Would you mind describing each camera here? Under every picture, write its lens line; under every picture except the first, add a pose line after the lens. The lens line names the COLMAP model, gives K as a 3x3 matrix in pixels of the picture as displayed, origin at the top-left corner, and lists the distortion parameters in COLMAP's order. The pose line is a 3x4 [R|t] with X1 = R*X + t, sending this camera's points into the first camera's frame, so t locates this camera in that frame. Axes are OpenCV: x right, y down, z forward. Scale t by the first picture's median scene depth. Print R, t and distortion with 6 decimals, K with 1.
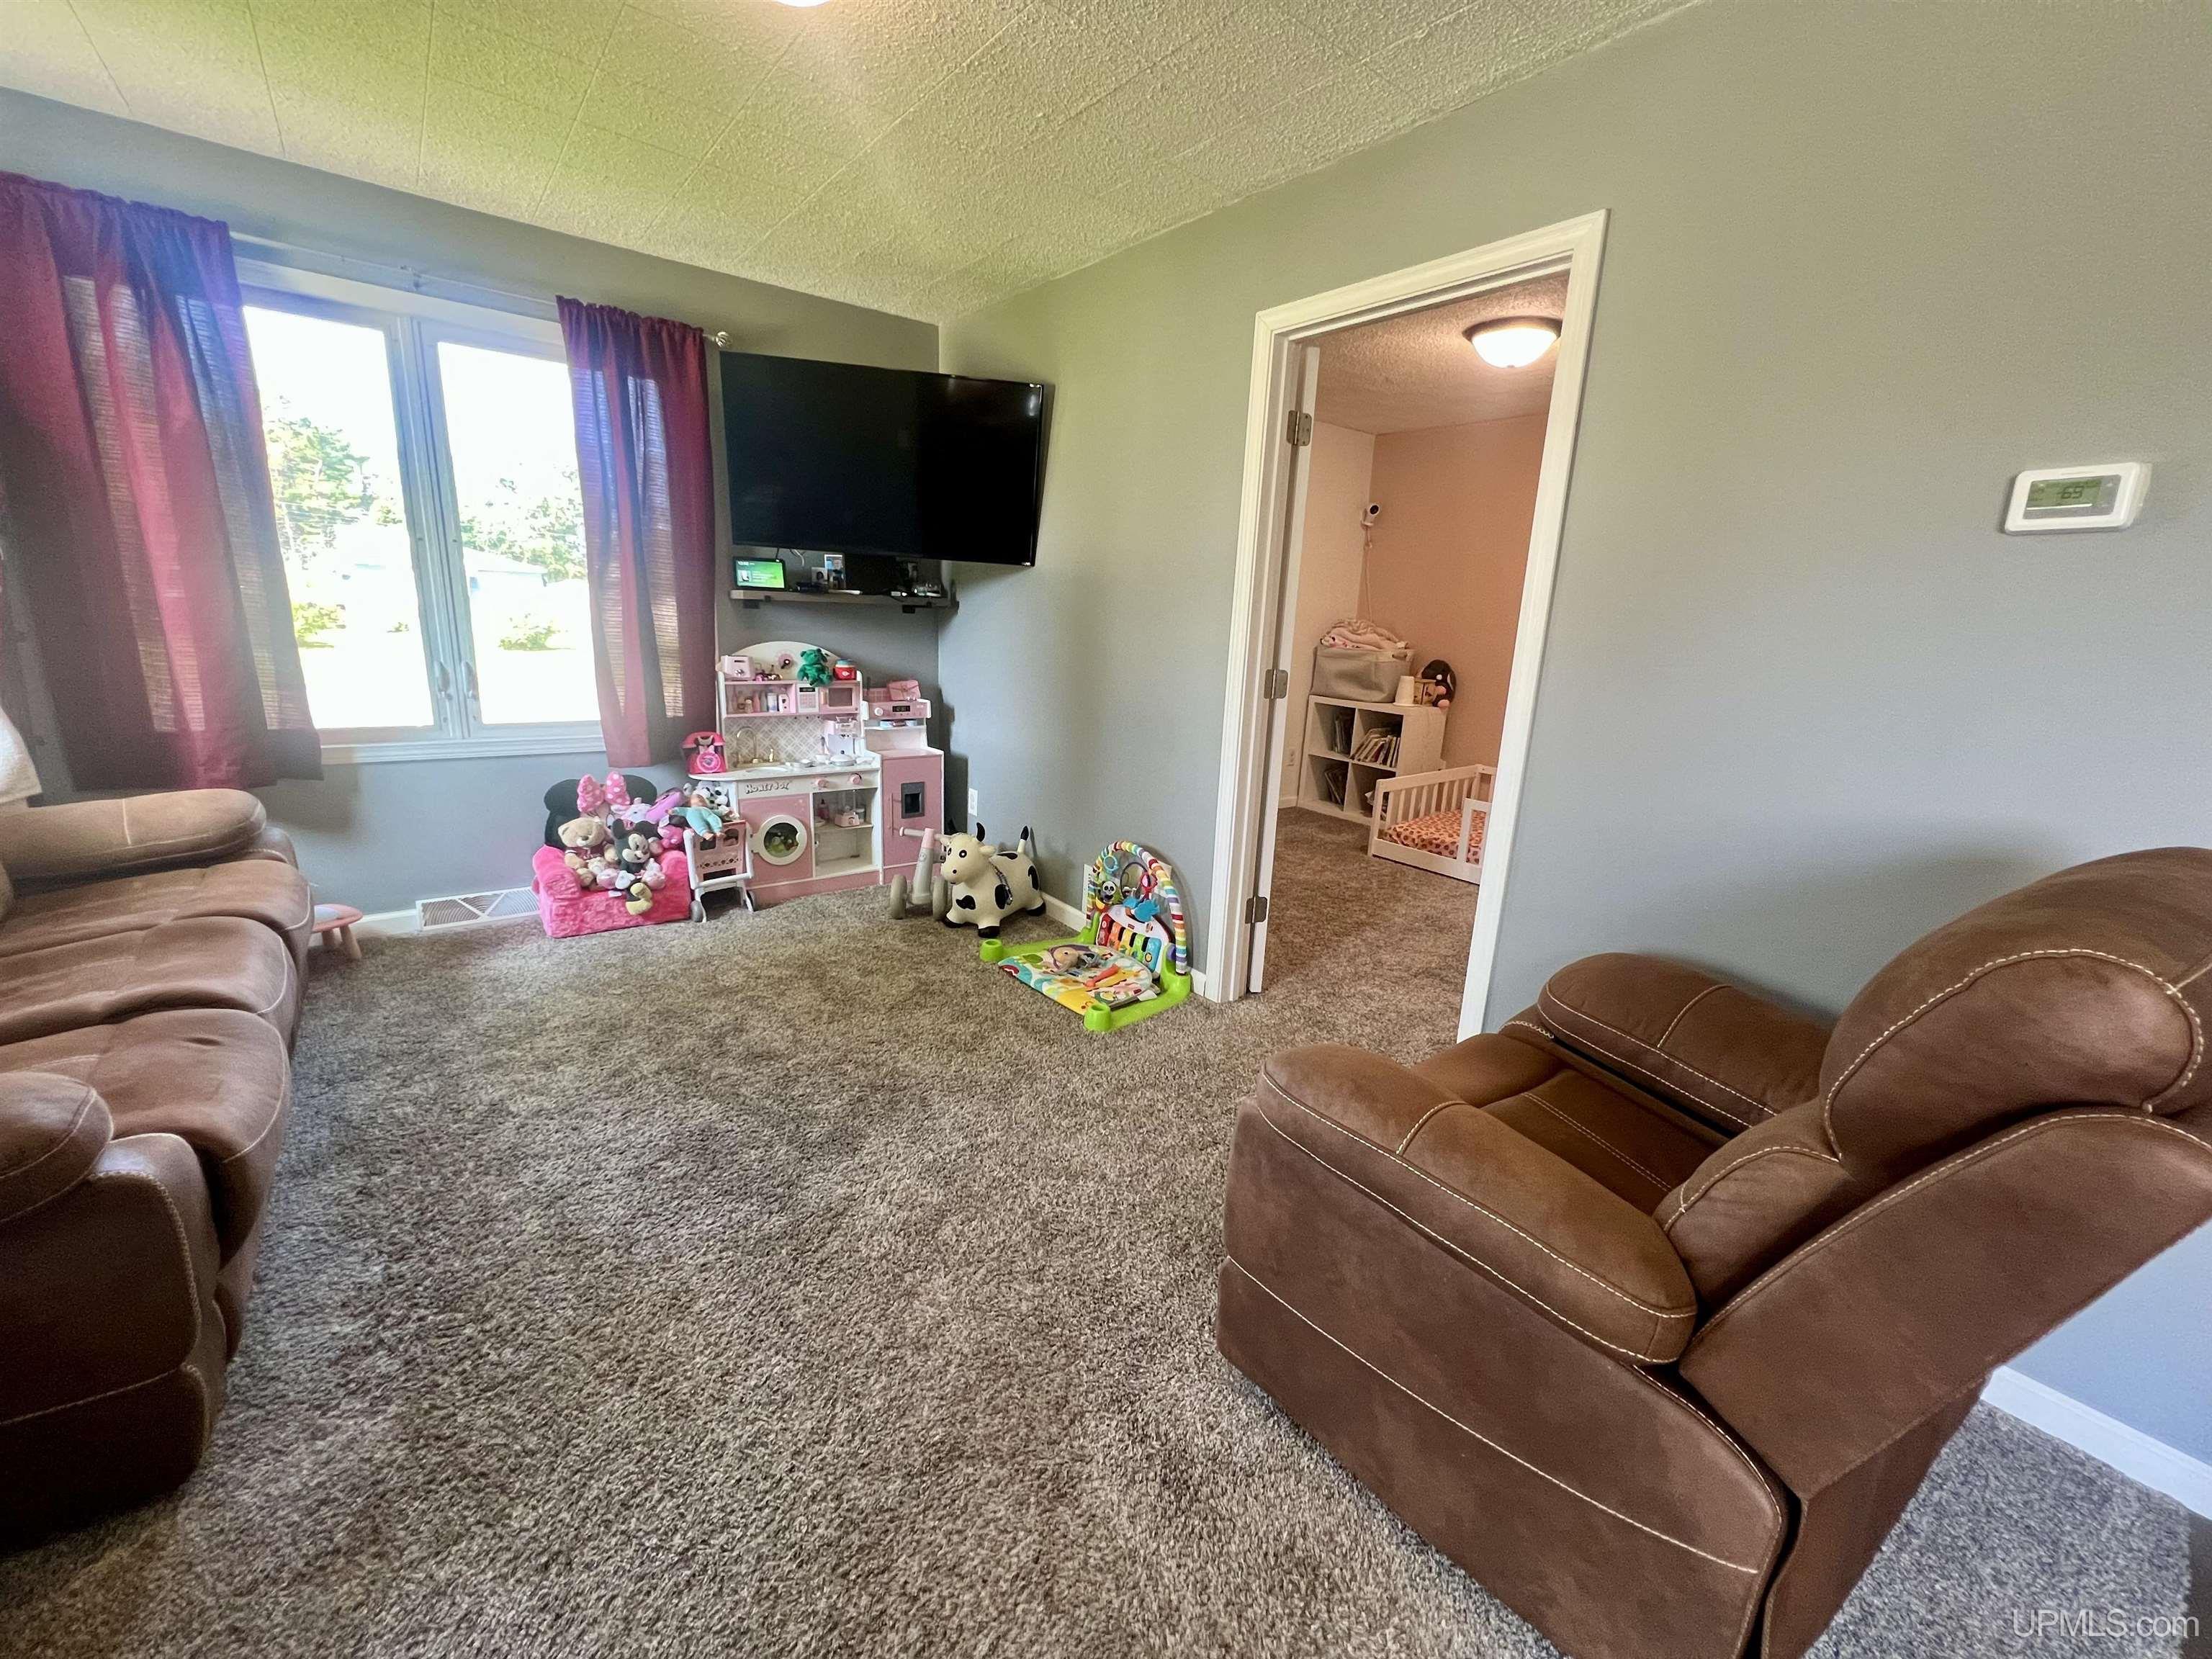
lens RADIAL K [[892.9, 0, 1095.8], [0, 892.9, 827.3], [0, 0, 1]] dist [-0.002037, 0.000725]
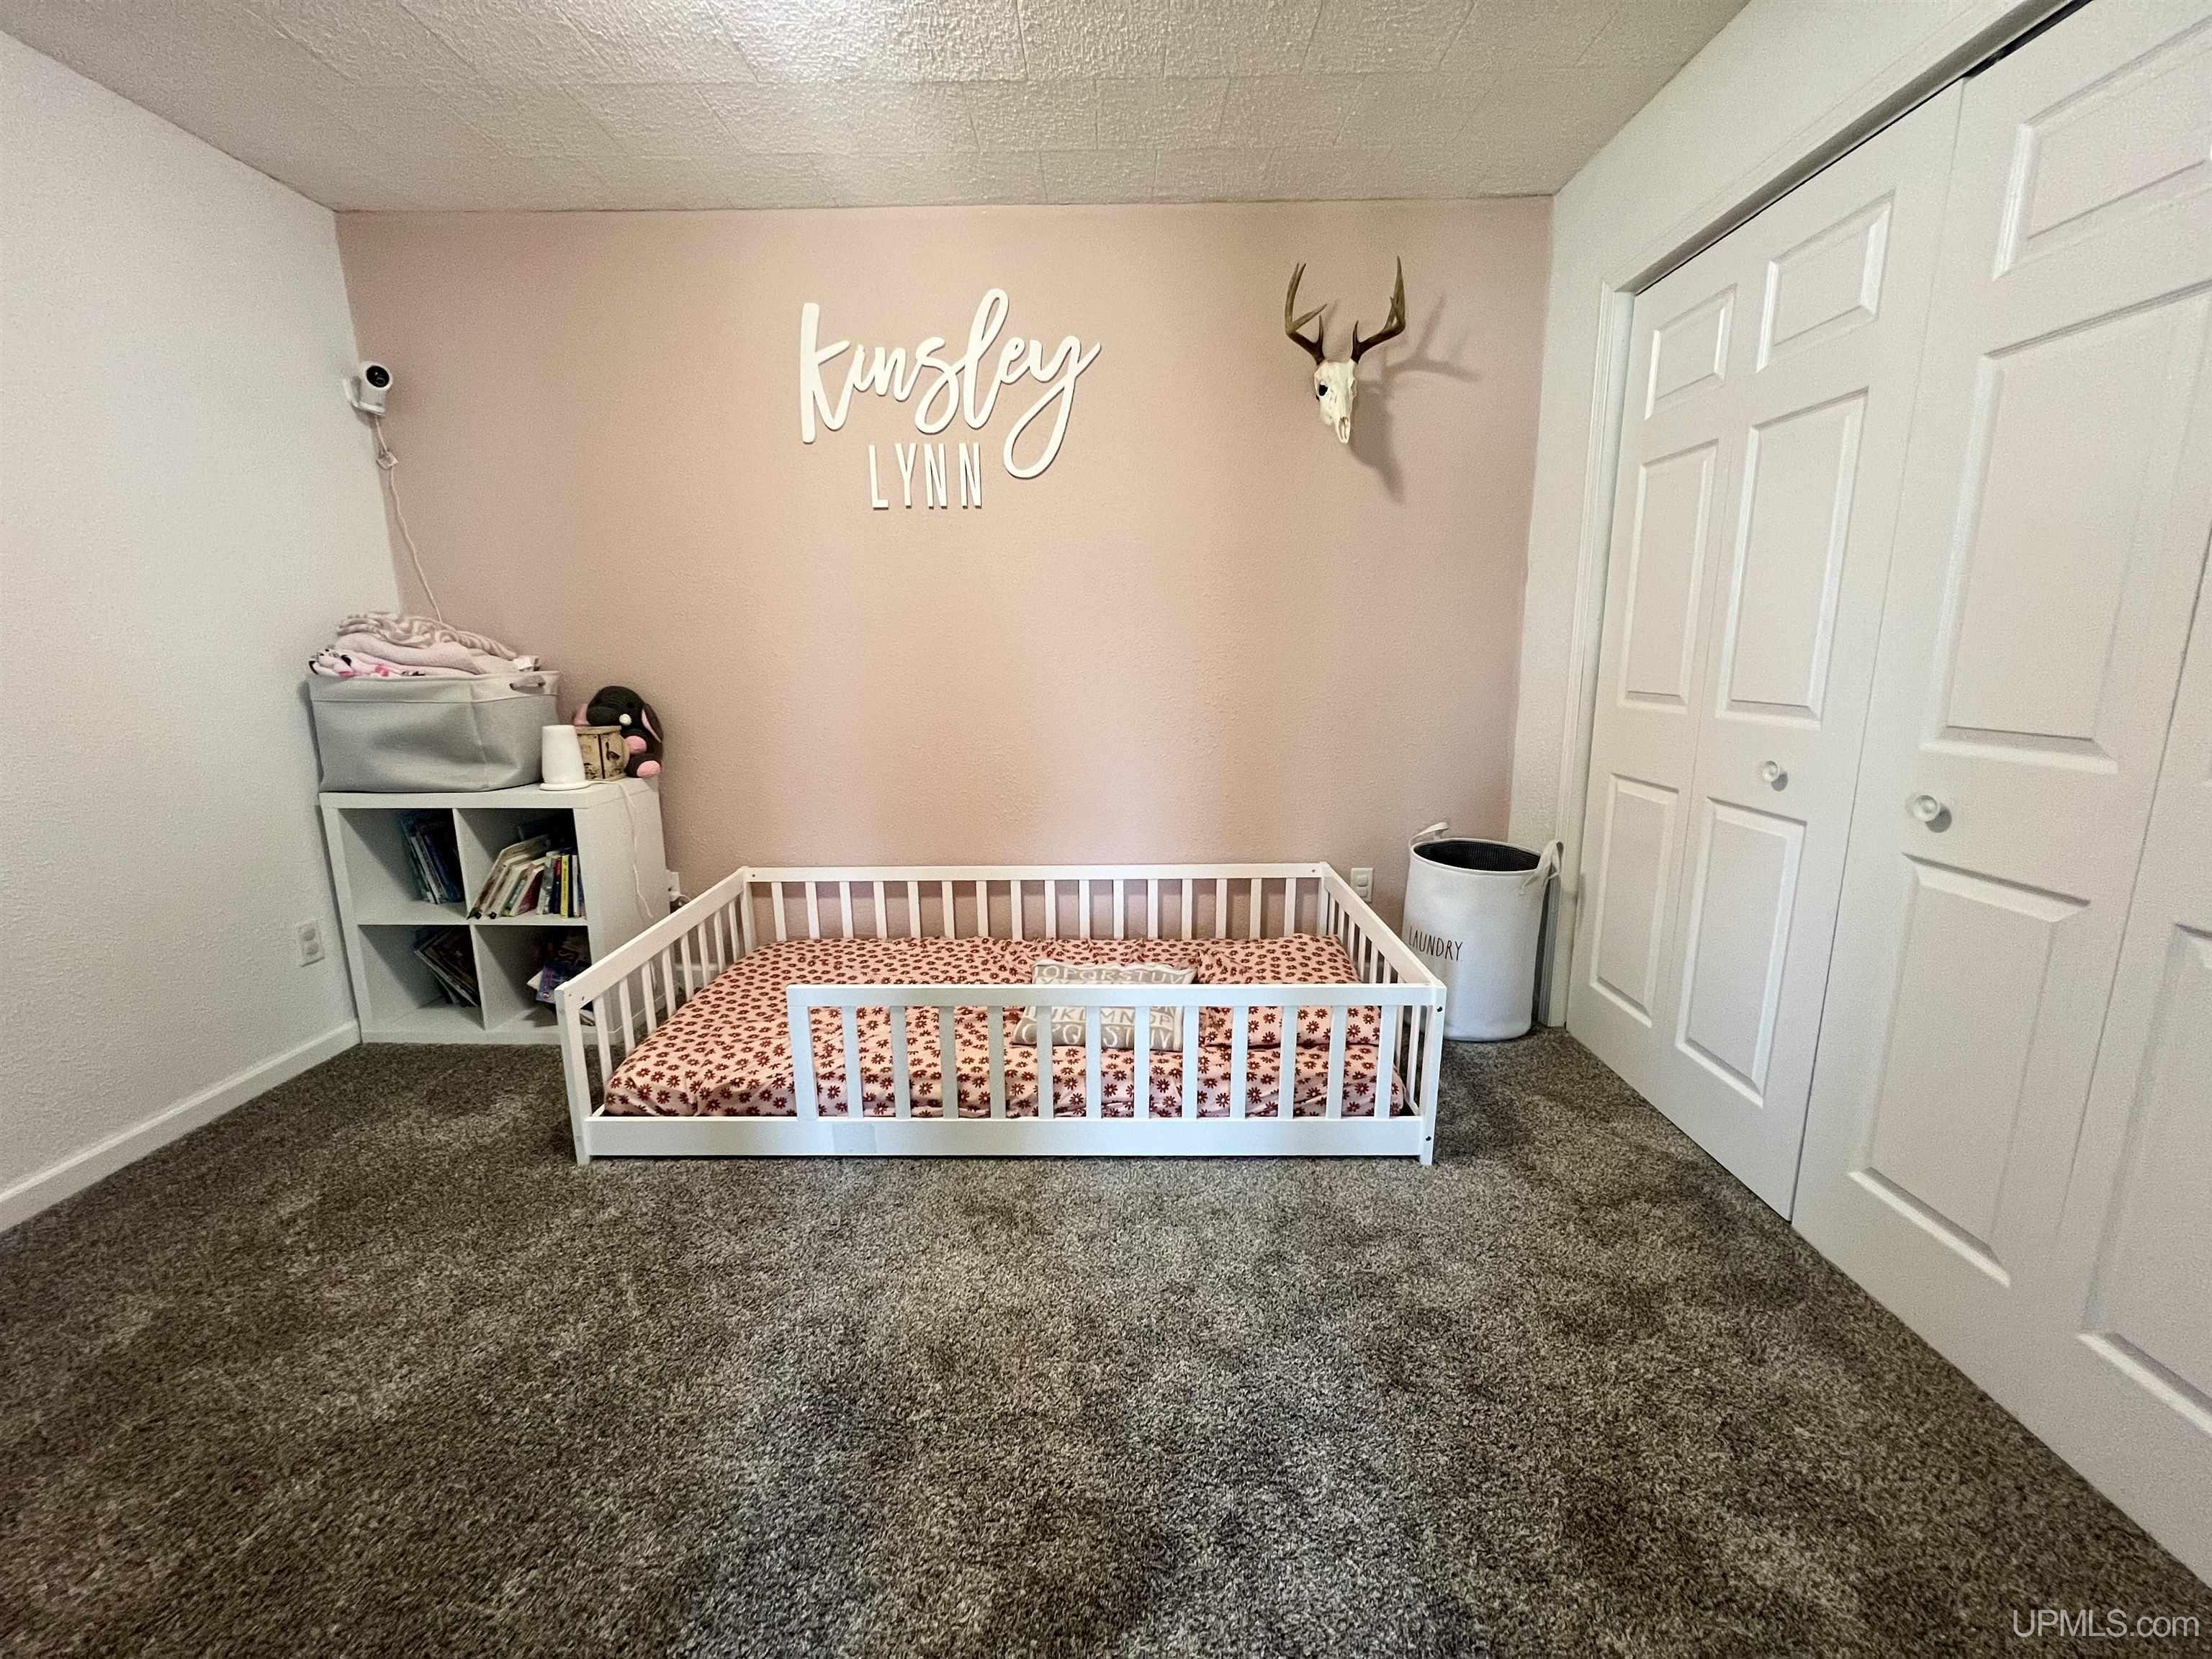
lens RADIAL K [[892.9, 0, 1100.9], [0, 892.9, 819.1], [0, 0, 1]] dist [-0.002037, 0.000725]
pose [[0.617099, -0.202345, 0.760425, 0.237910], [0.224618, 0.971461, 0.076218, -0.140681], [-0.754146, 0.123771, 0.644938, 0.734642]]
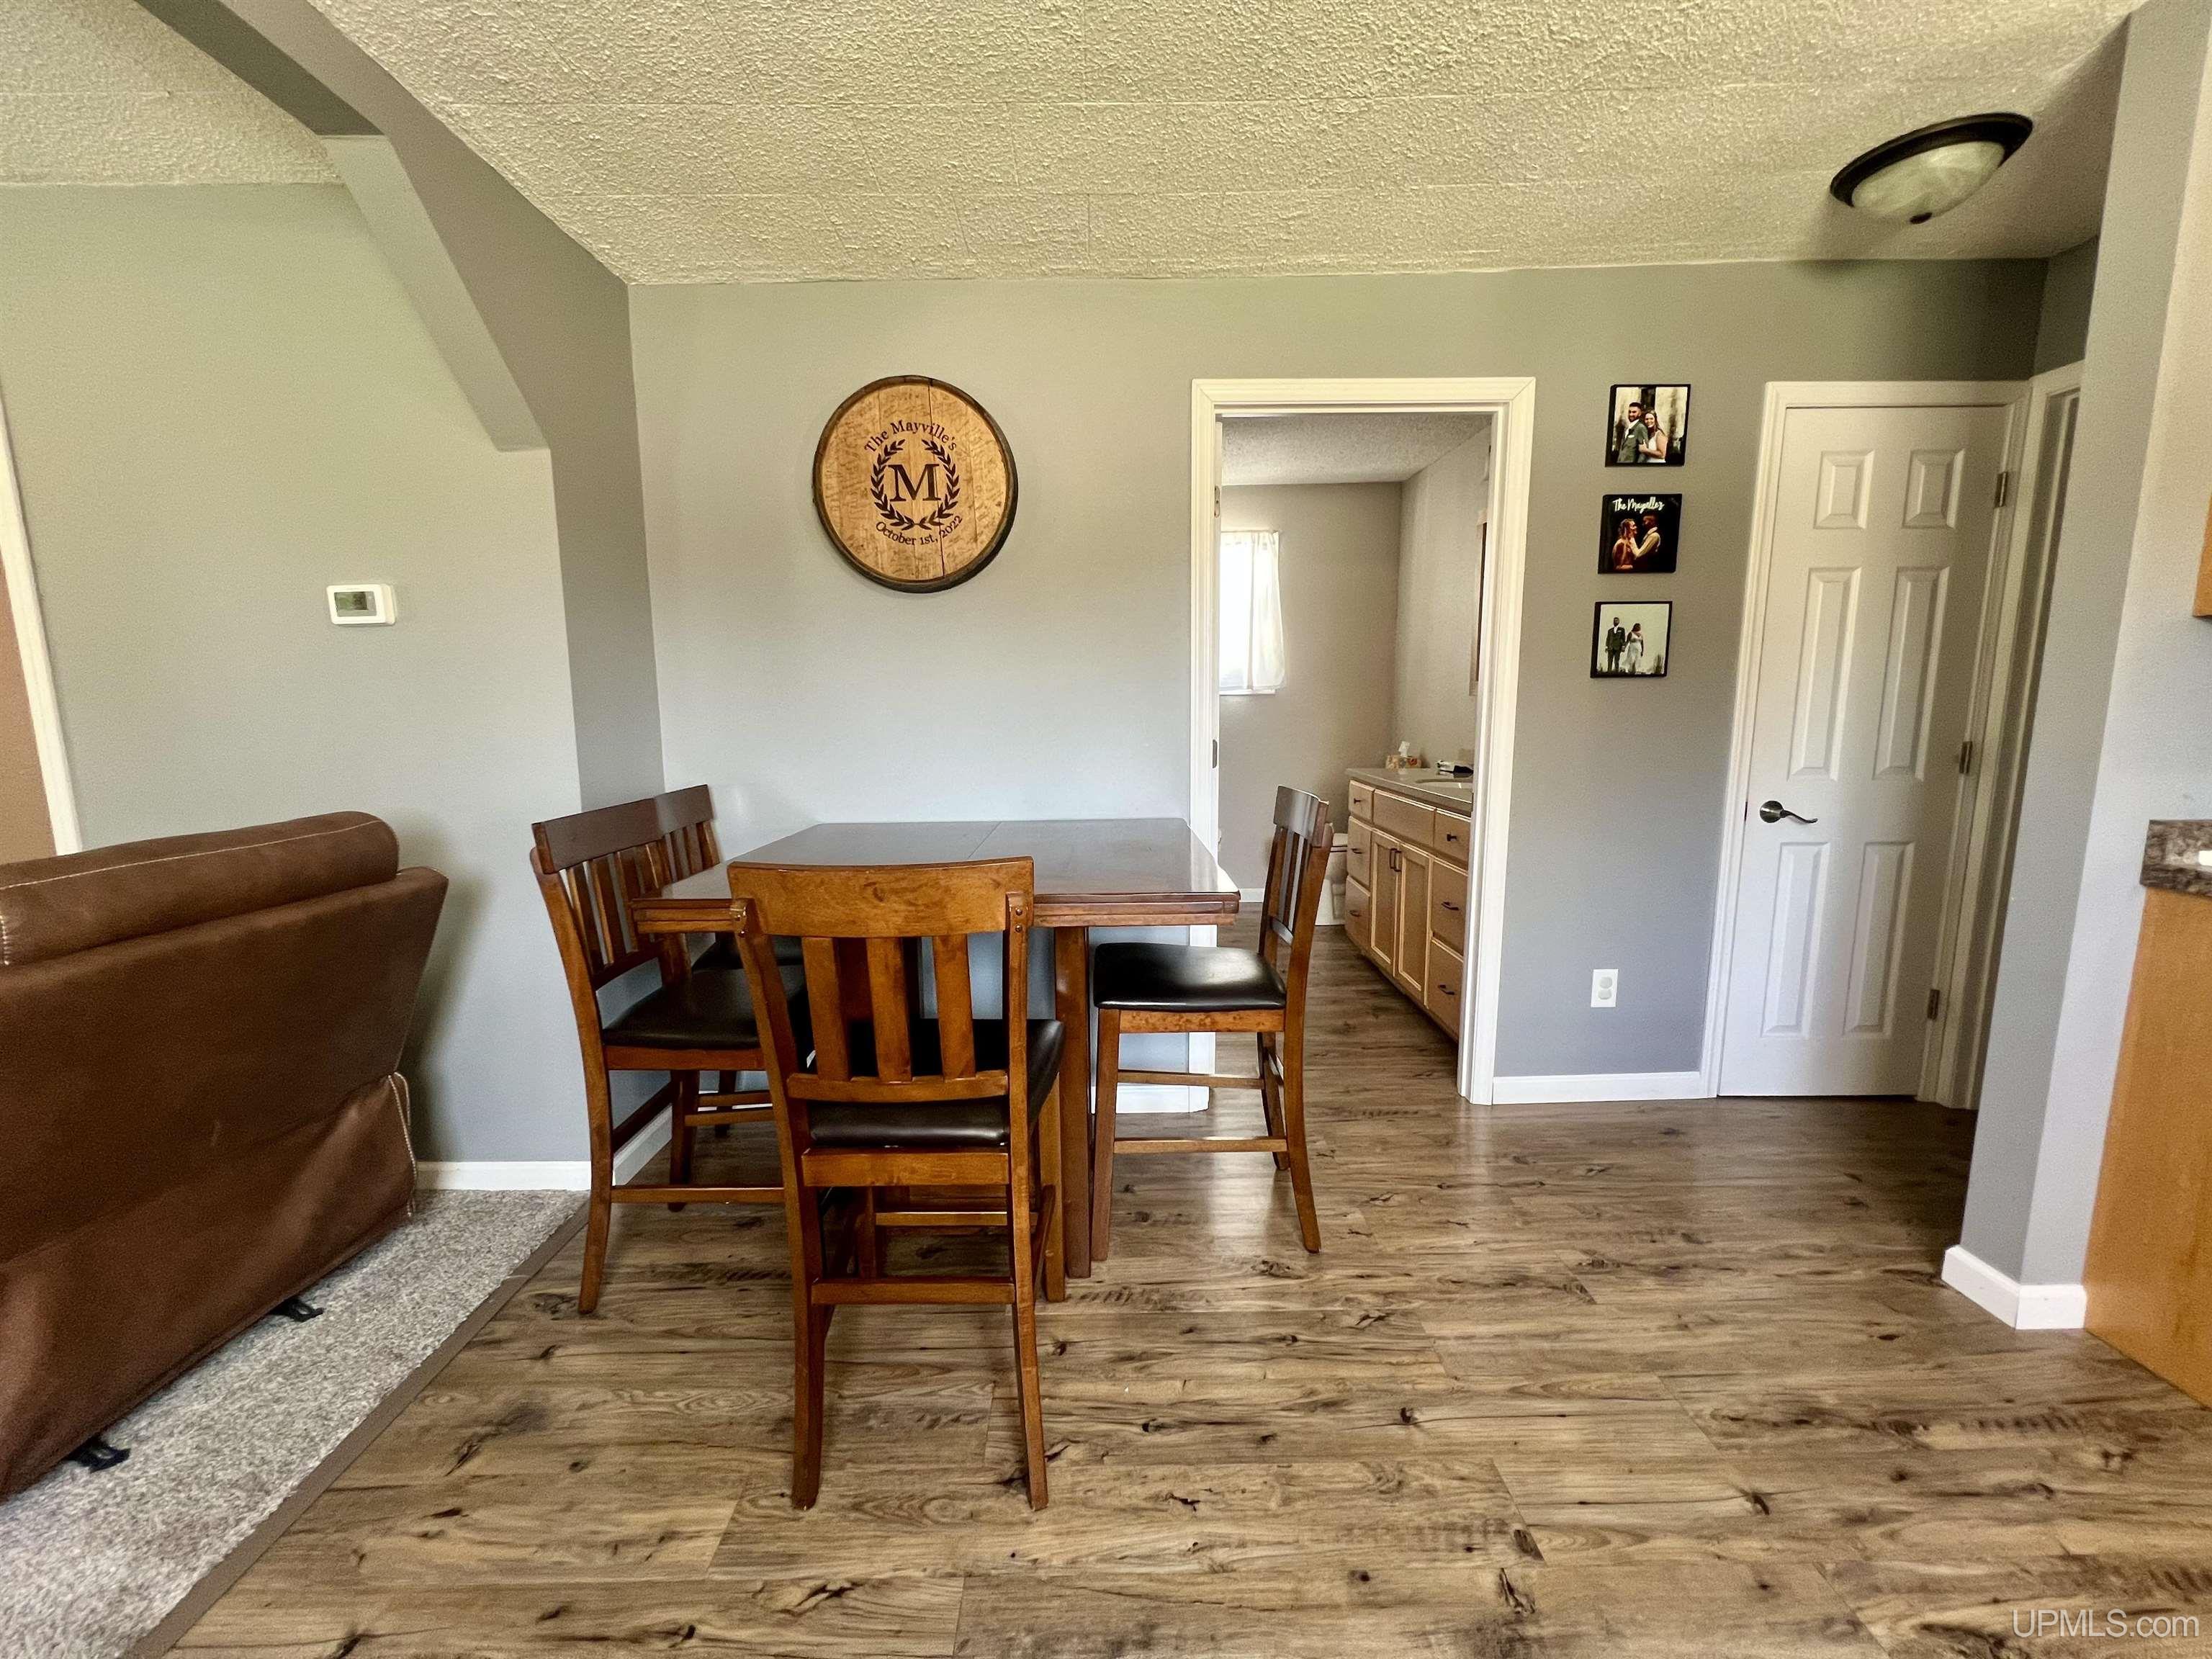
lens RADIAL K [[892.9, 0, 1108.6], [0, 892.9, 824.4], [0, 0, 1]] dist [-0.002037, 0.000725]
pose [[0.609477, -0.161229, 0.776236, 0.239381], [0.218717, 0.975301, 0.030846, 0.093933], [-0.762037, 0.150976, 0.629687, -0.355292]]
